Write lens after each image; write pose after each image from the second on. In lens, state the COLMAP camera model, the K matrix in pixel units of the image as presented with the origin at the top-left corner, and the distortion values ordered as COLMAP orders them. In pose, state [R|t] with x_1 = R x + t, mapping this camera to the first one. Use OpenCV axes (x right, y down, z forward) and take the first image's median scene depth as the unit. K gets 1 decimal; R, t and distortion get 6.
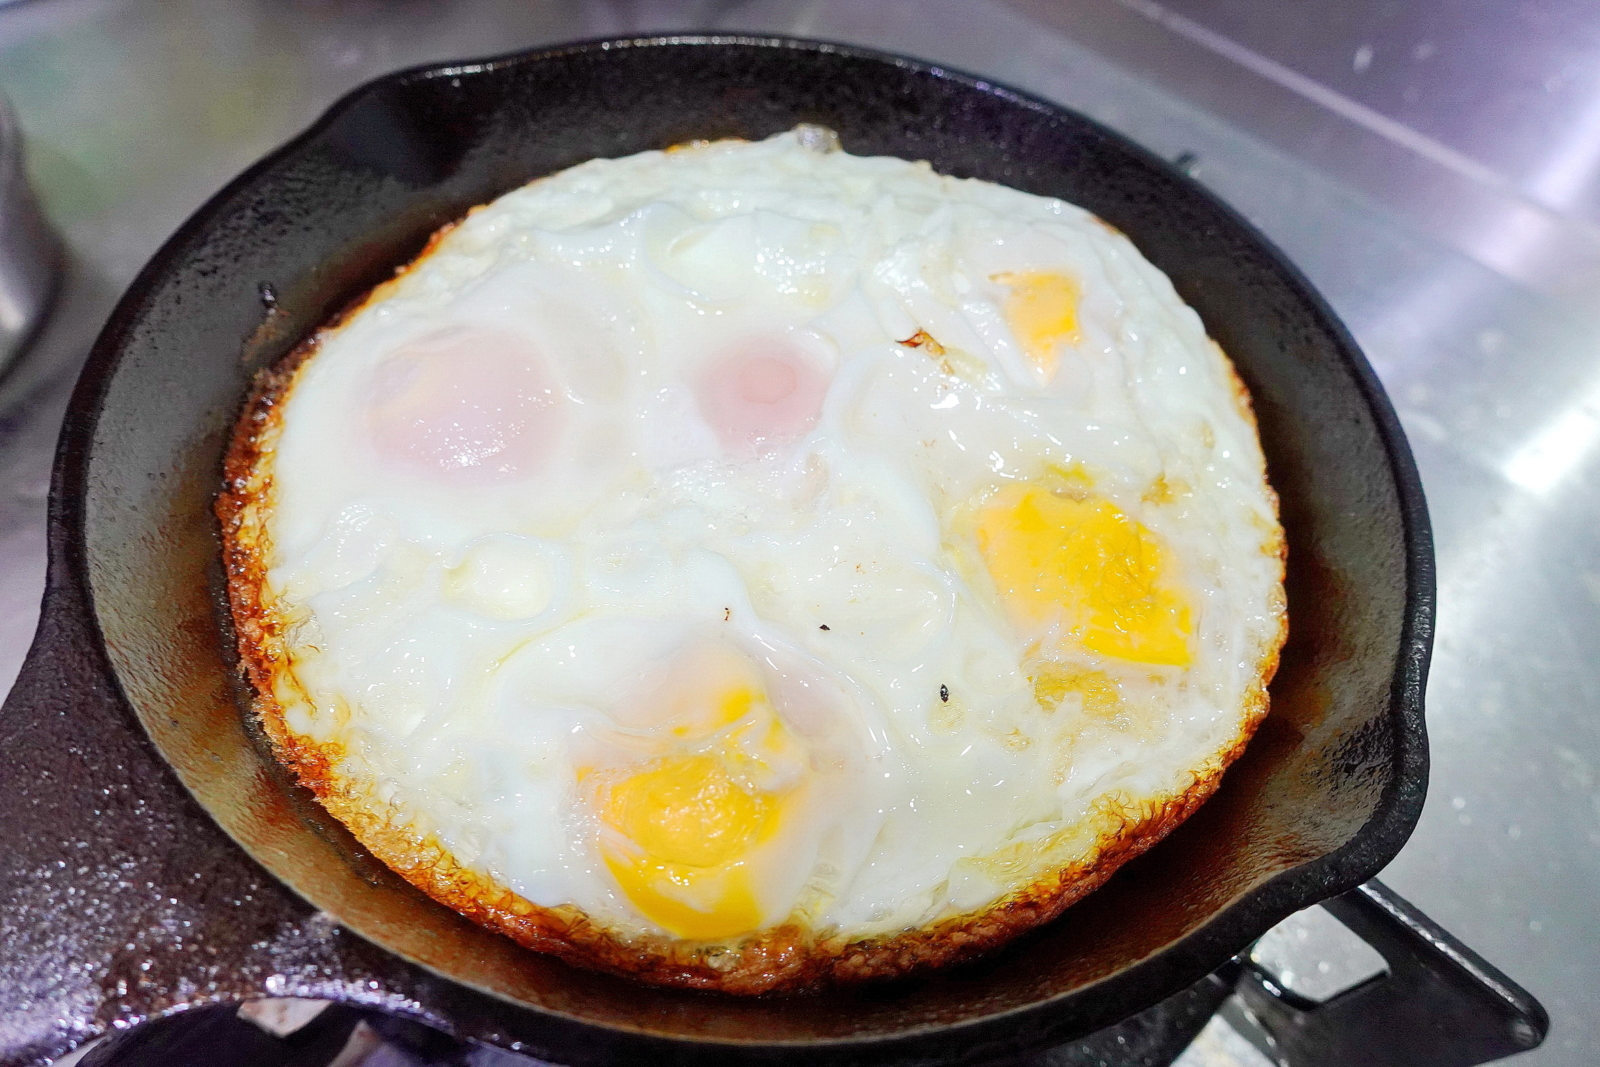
lens RADIAL K [[1068.4, 0, 803.7], [0, 1068.4, 529.2], [0, 0, 1]] dist [0.004721, 0.001170]
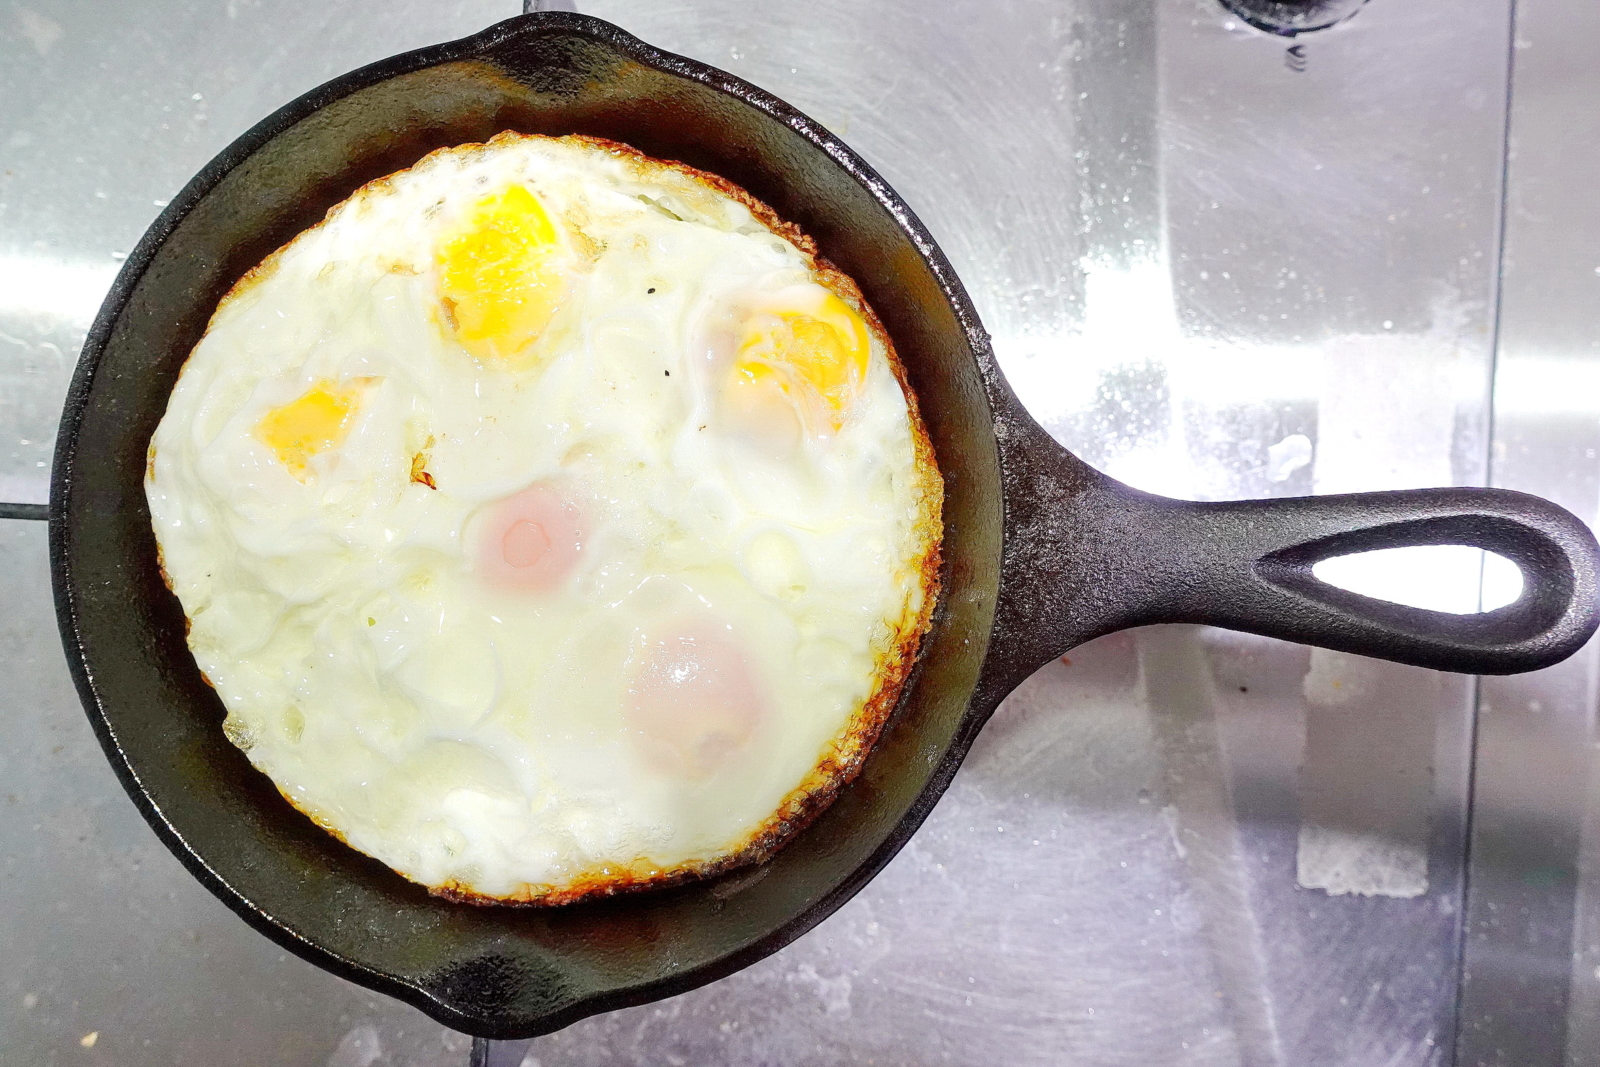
lens RADIAL K [[1068.4, 0, 803.5], [0, 1068.4, 535.0], [0, 0, 1]] dist [0.004721, 0.001170]
pose [[-0.636233, -0.767330, -0.080079, -0.150654], [0.607205, -0.562072, 0.561585, -0.745200], [-0.475931, 0.308674, 0.823535, -0.269462]]
